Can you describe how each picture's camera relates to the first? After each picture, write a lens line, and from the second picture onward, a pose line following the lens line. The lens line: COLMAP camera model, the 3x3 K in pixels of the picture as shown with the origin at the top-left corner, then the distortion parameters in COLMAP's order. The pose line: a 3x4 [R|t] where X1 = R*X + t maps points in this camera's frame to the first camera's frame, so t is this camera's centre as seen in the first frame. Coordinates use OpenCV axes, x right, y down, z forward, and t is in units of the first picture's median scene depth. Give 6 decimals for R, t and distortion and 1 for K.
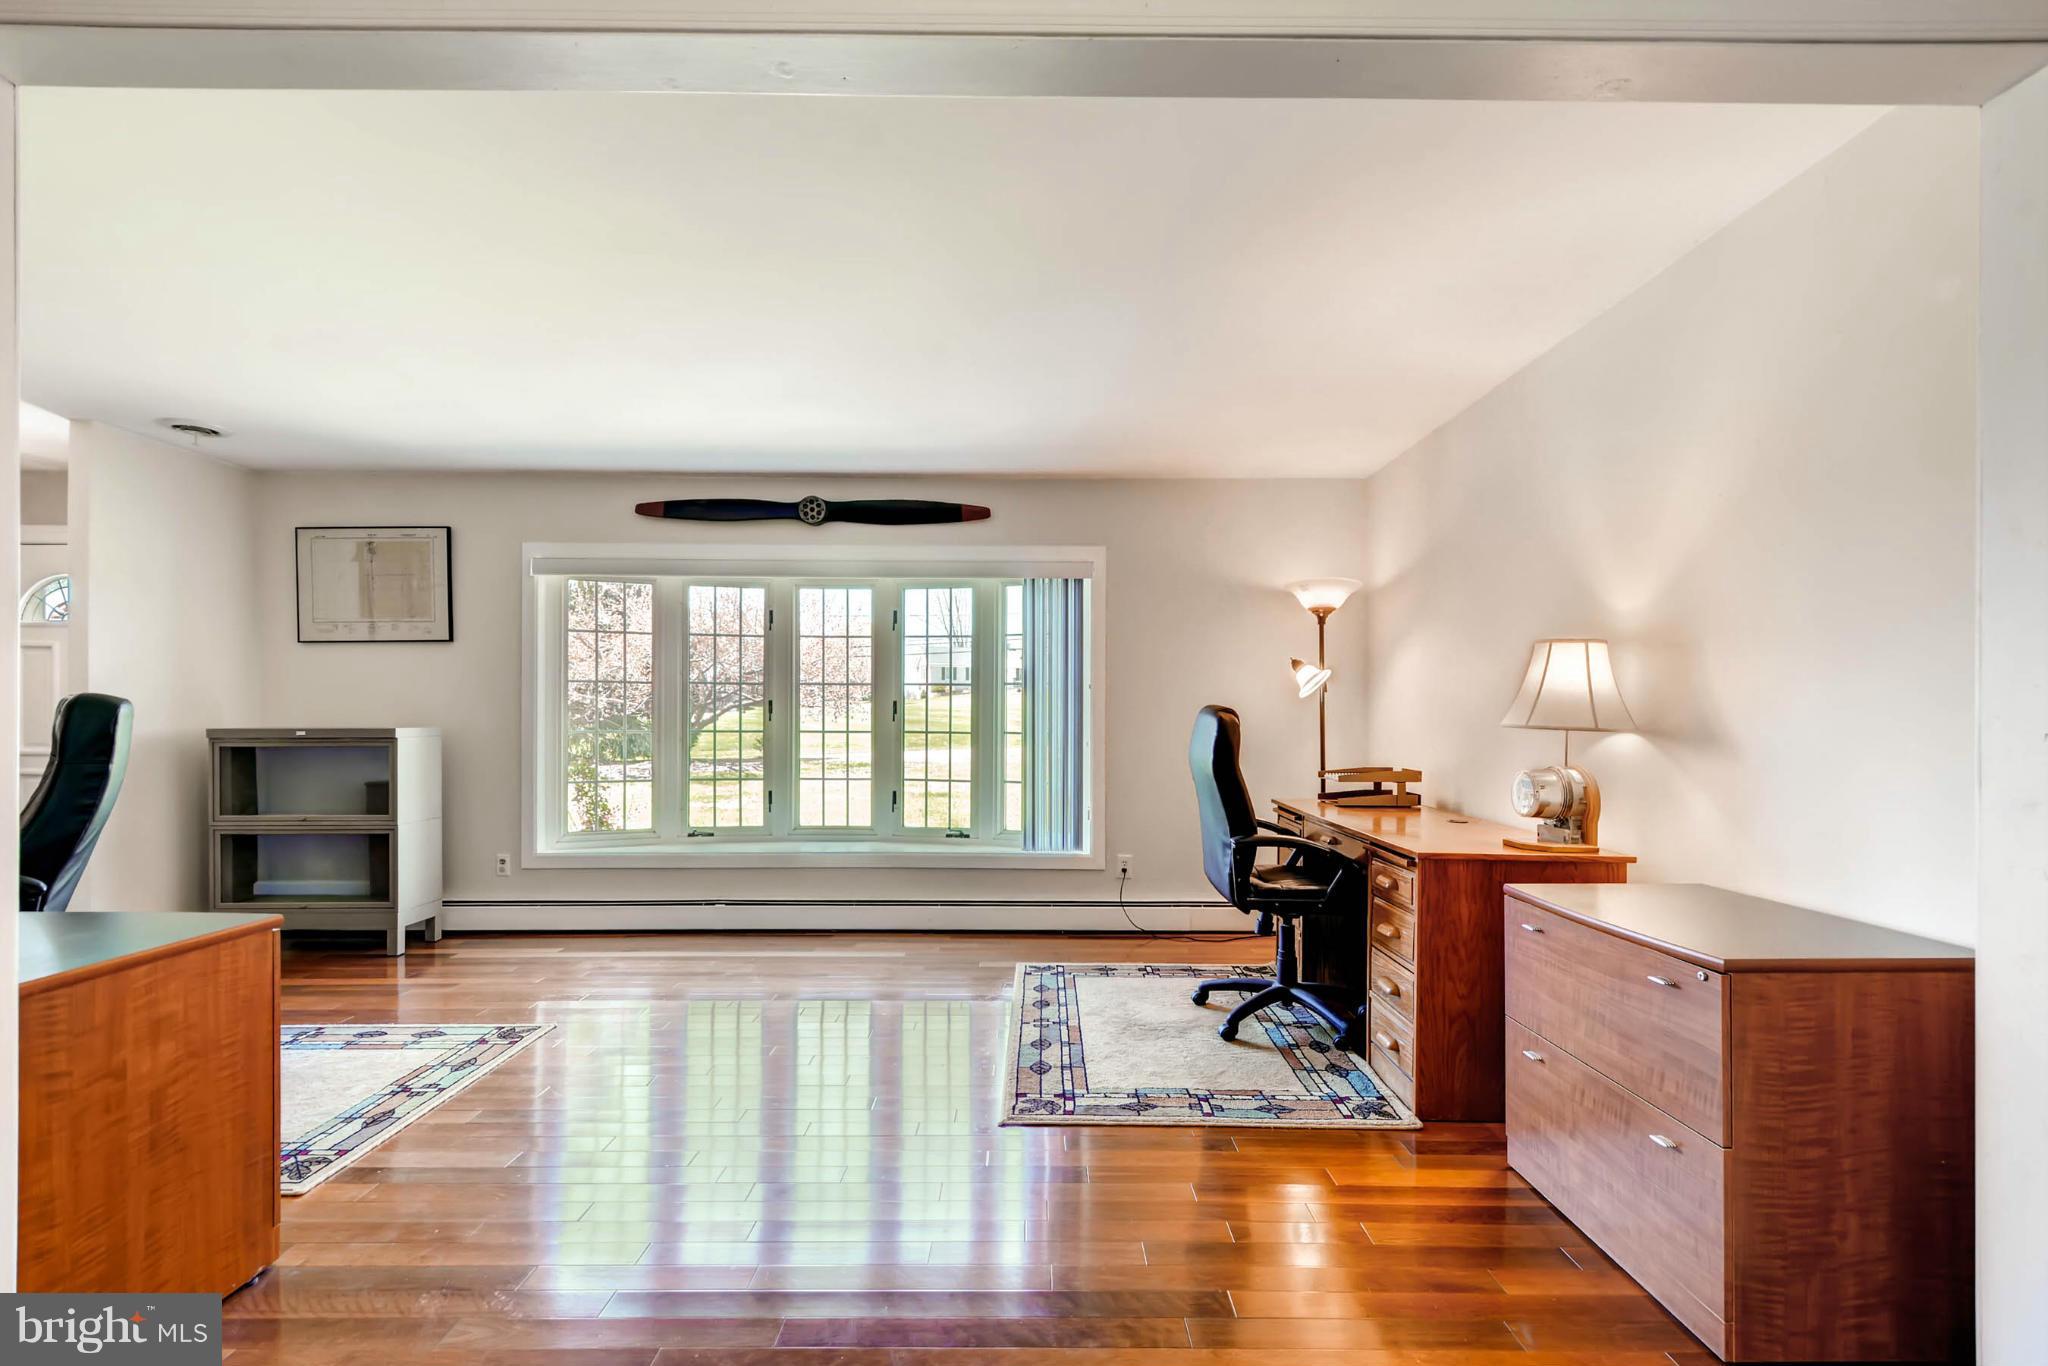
lens RADIAL K [[908.7, 0, 1042.5], [0, 908.7, 712.0], [0, 0, 1]] dist [0.003017, -0.001191]
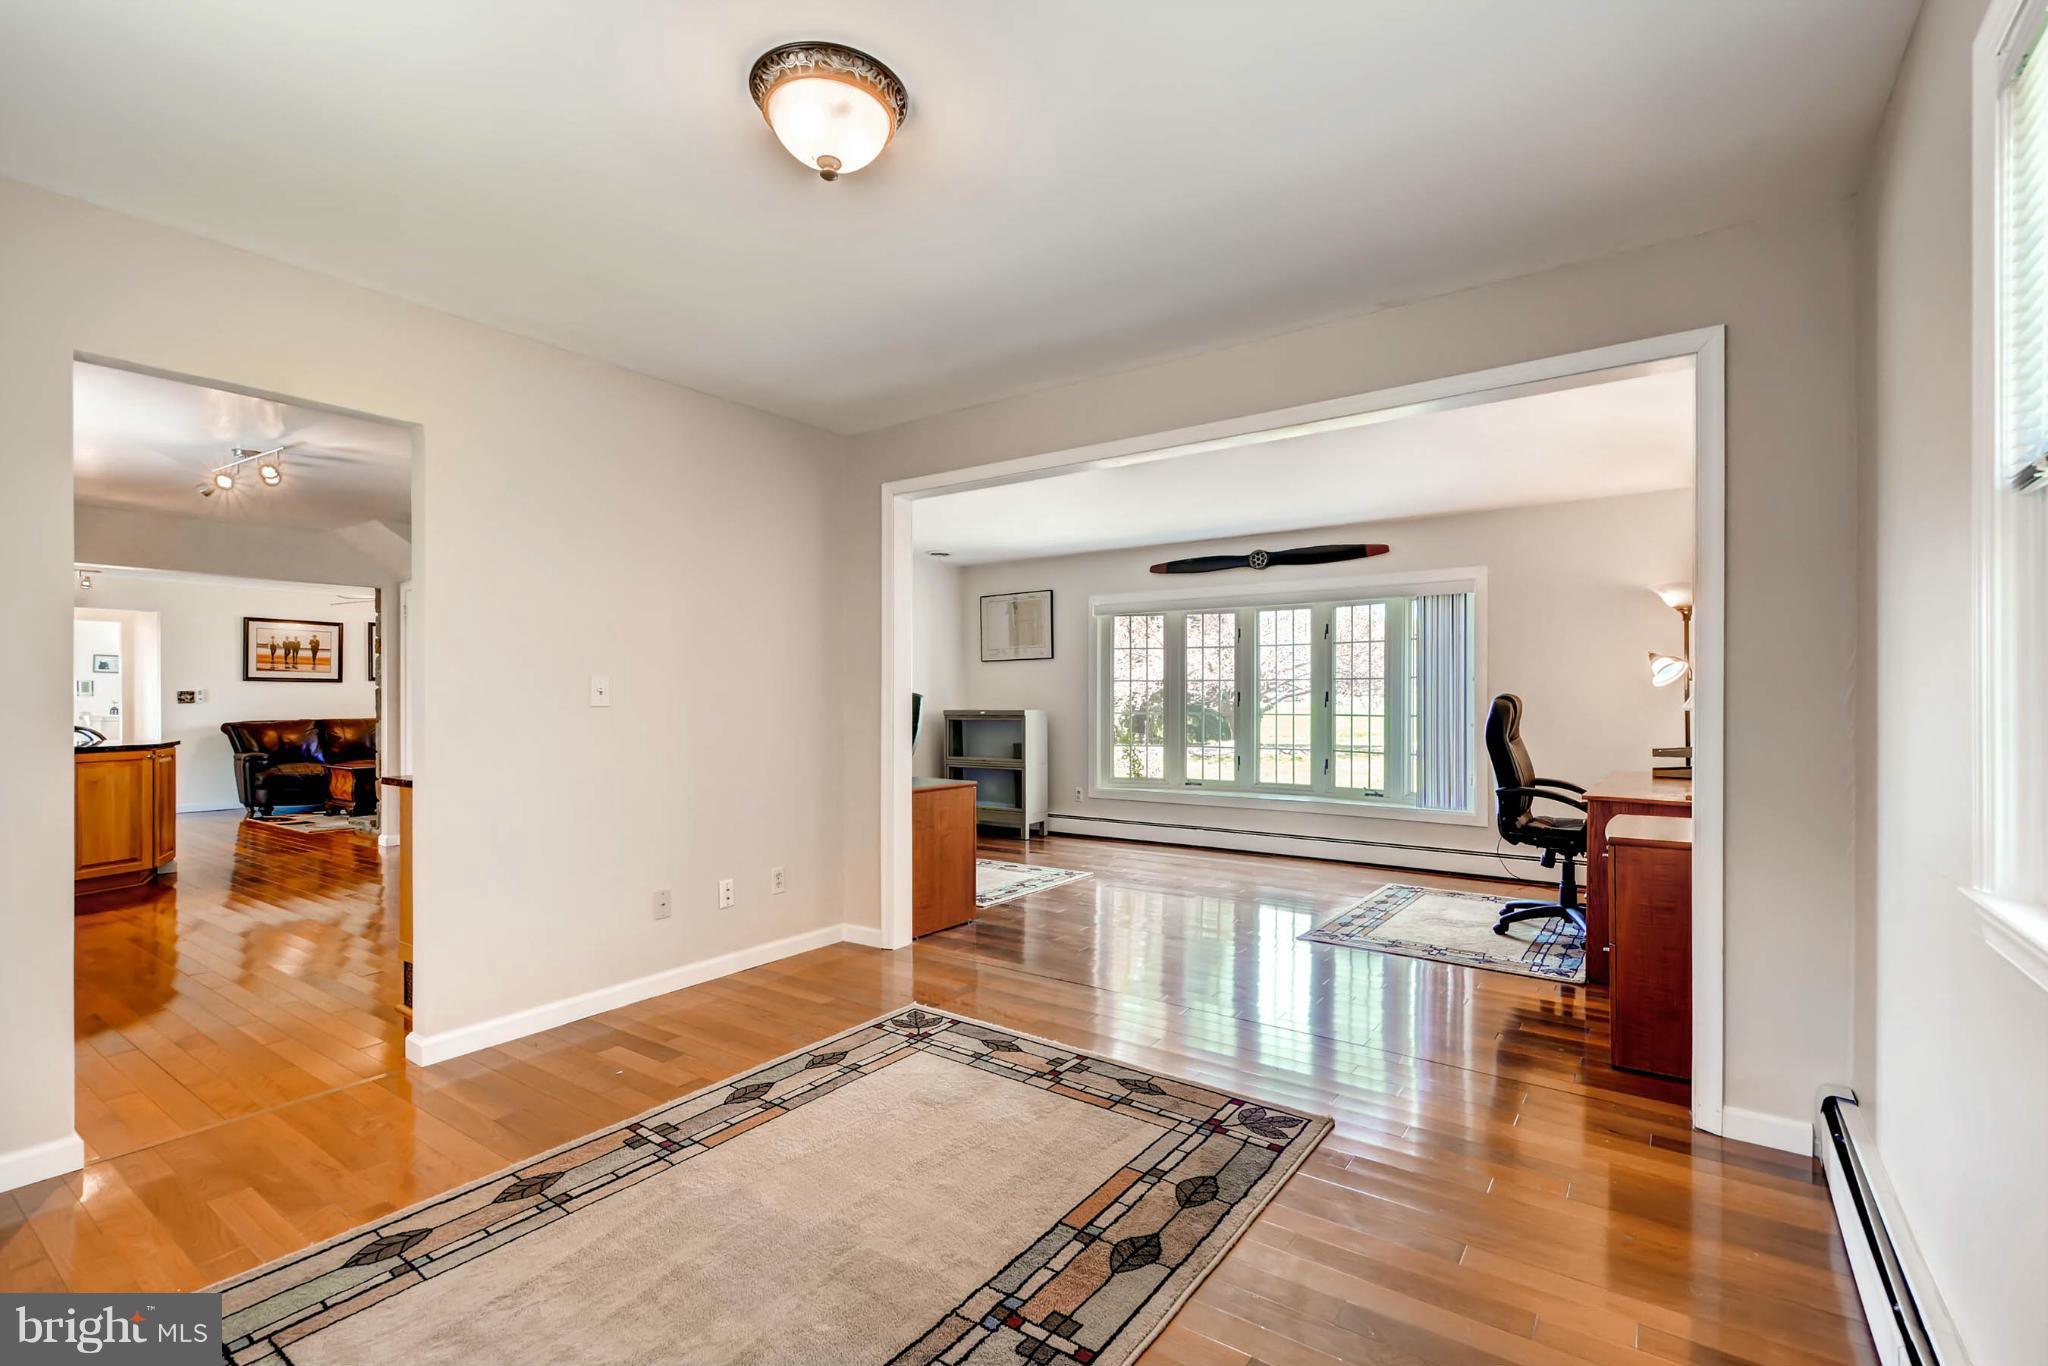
lens RADIAL K [[908.7, 0, 1029.6], [0, 908.7, 696.9], [0, 0, 1]] dist [0.003017, -0.001191]
pose [[0.806543, -0.005619, -0.591149, 0.307828], [0.001372, 0.999970, -0.007634, 0.005254], [0.591174, 0.005346, 0.806526, -0.377137]]
